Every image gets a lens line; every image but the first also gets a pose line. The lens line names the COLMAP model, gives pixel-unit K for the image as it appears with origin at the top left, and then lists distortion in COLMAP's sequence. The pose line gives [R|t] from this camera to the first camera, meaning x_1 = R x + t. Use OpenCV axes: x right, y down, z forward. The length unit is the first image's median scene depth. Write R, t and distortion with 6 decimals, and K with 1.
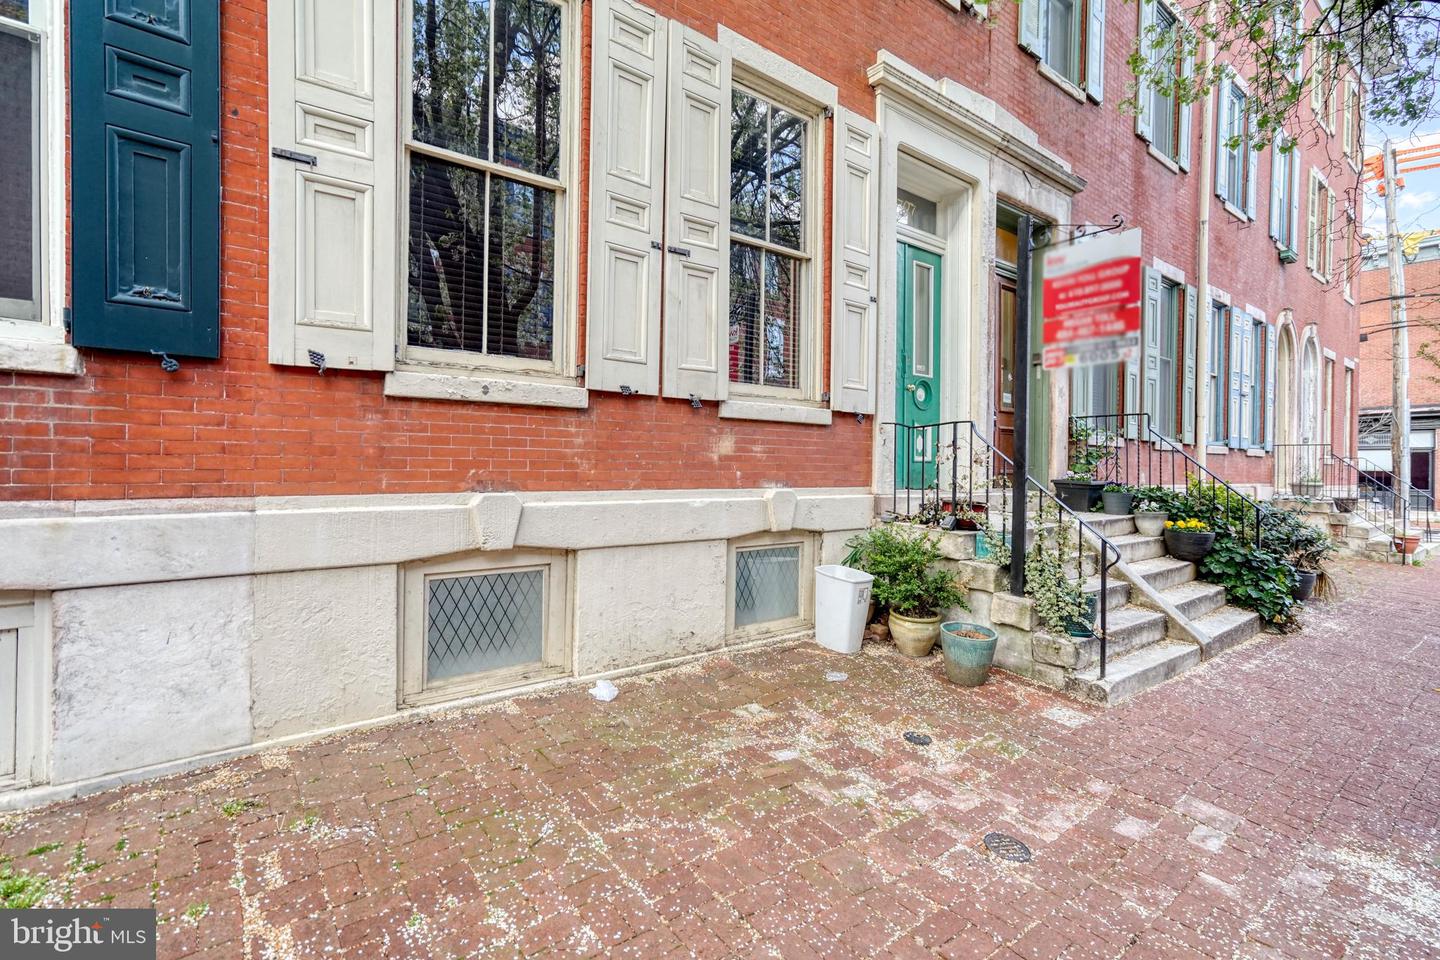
lens RADIAL K [[668.1, 0, 741.0], [0, 668.1, 458.3], [0, 0, 1]] dist [0.005325, 0.005699]
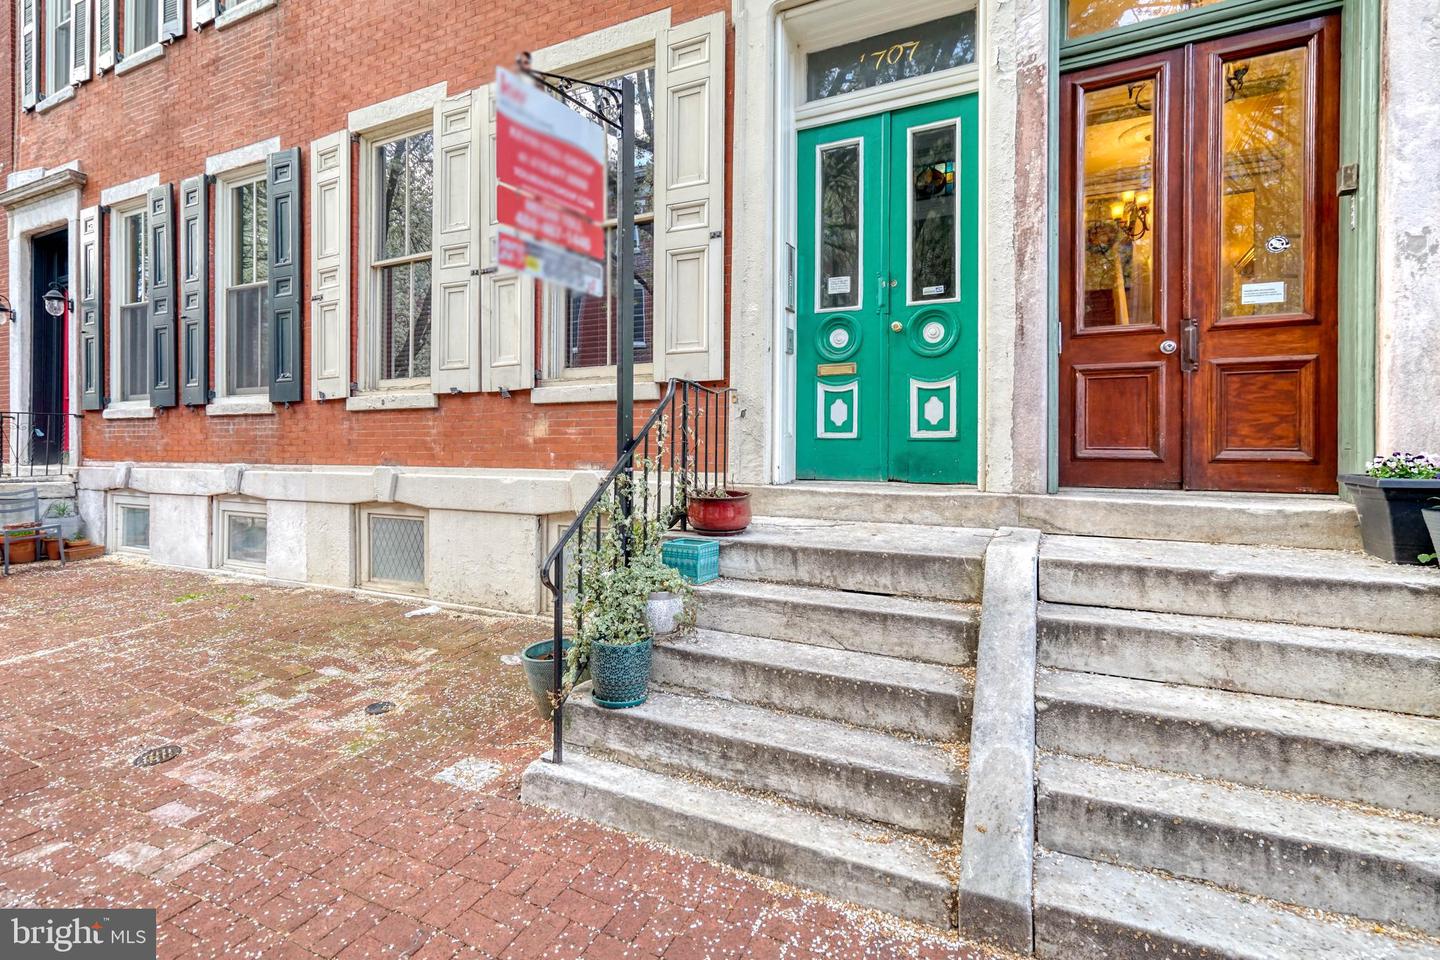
lens RADIAL K [[668.1, 0, 684.3], [0, 668.1, 445.5], [0, 0, 1]] dist [0.005325, 0.005699]
pose [[0.420116, -0.022884, -0.907182, 1.354600], [0.007475, 0.999735, -0.021757, 0.041838], [0.907440, 0.002359, 0.420176, 0.961390]]
